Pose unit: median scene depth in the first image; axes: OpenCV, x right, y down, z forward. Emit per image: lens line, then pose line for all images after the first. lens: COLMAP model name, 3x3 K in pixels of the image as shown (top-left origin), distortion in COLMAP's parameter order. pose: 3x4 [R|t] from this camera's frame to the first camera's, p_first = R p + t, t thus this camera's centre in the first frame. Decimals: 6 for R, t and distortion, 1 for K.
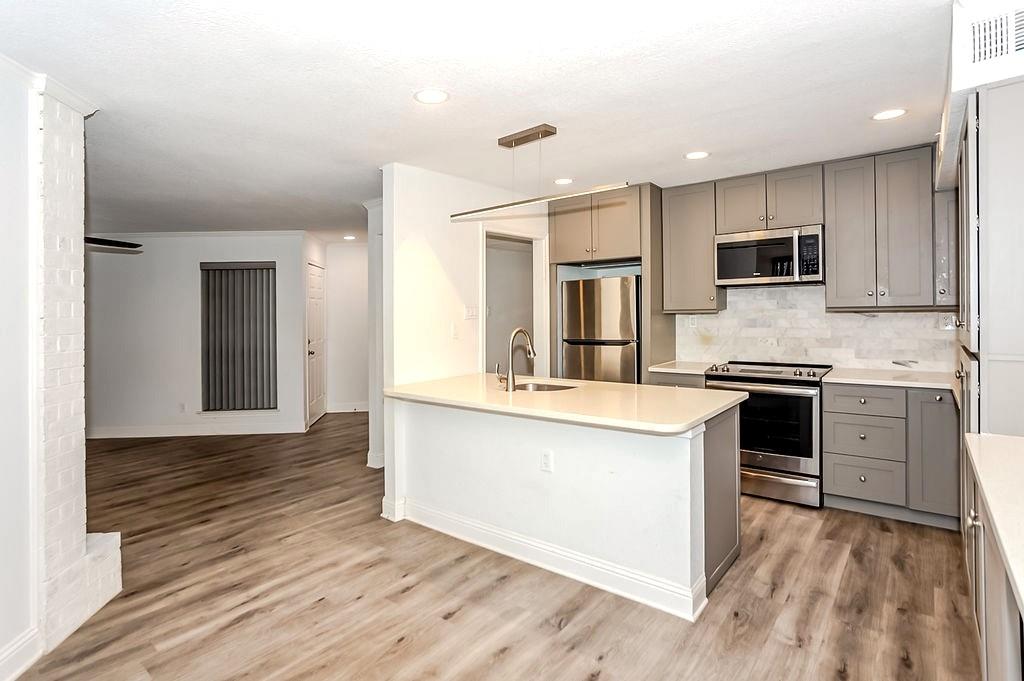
lens RADIAL K [[542.9, 0, 501.2], [0, 542.9, 303.7], [0, 0, 1]] dist [-0.027932, 0.004368]
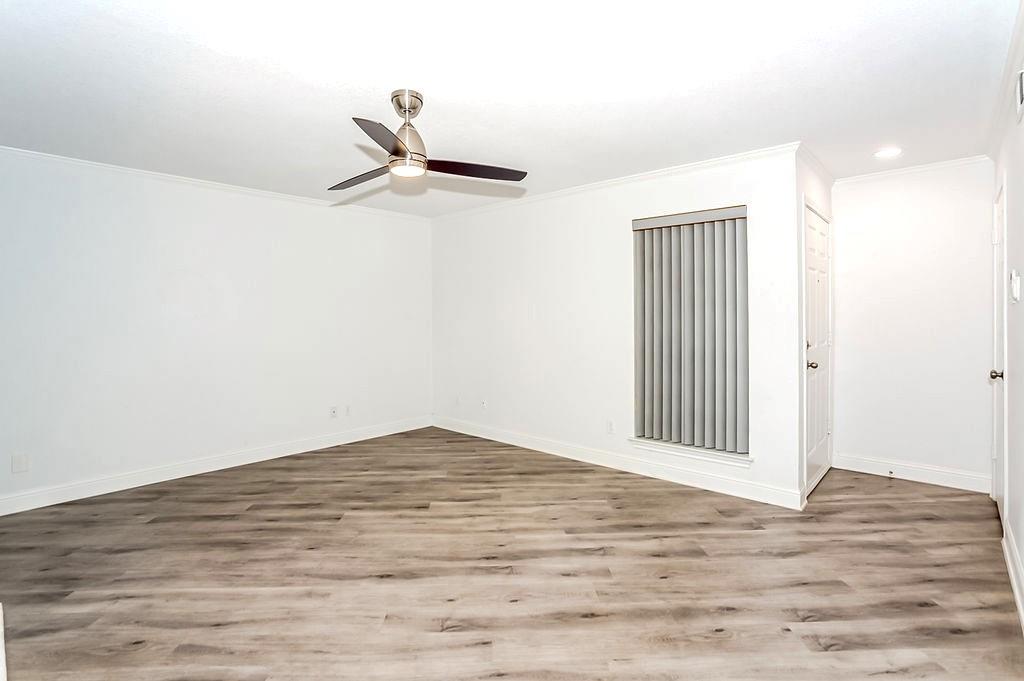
lens RADIAL K [[492.6, 0, 505.4], [0, 492.6, 317.3], [0, 0, 1]] dist [-0.016245, -0.000182]
pose [[0.670160, 0.009509, -0.742156, -0.313949], [0.001481, 0.999899, 0.014148, 0.057367], [0.742215, -0.010581, 0.670078, 0.711385]]
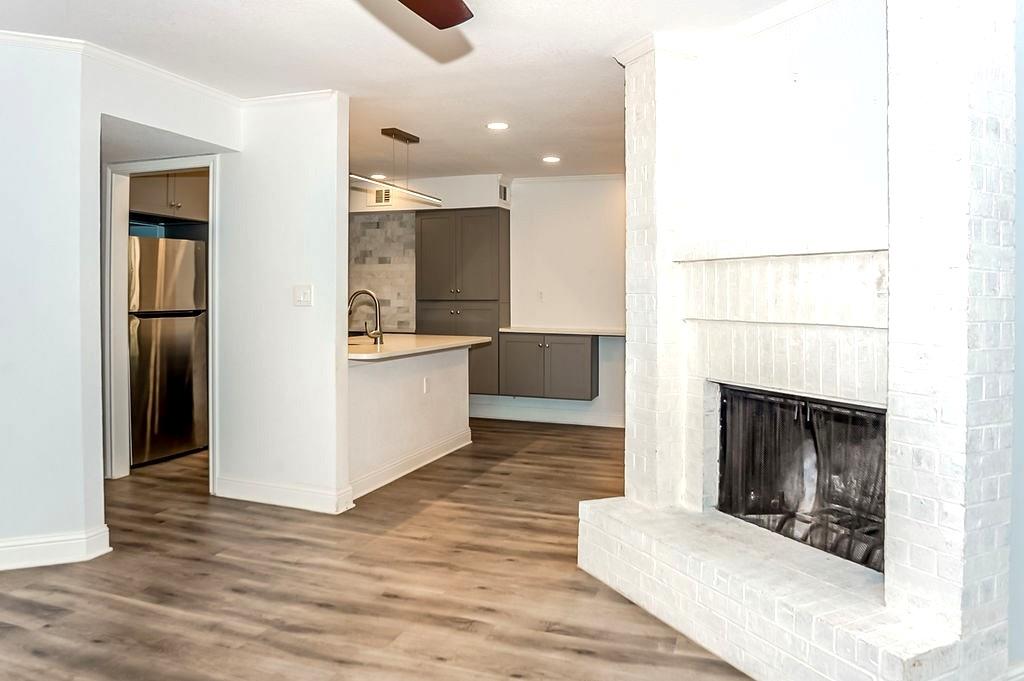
lens RADIAL K [[713.3, 0, 517.1], [0, 713.3, 307.9], [0, 0, 1]] dist [-0.077545, -0.000702]
pose [[-0.372893, 0.005934, 0.927855, -1.240470], [-0.012506, 0.999857, -0.011421, 0.081127], [-0.927790, -0.015862, -0.372765, 1.078195]]
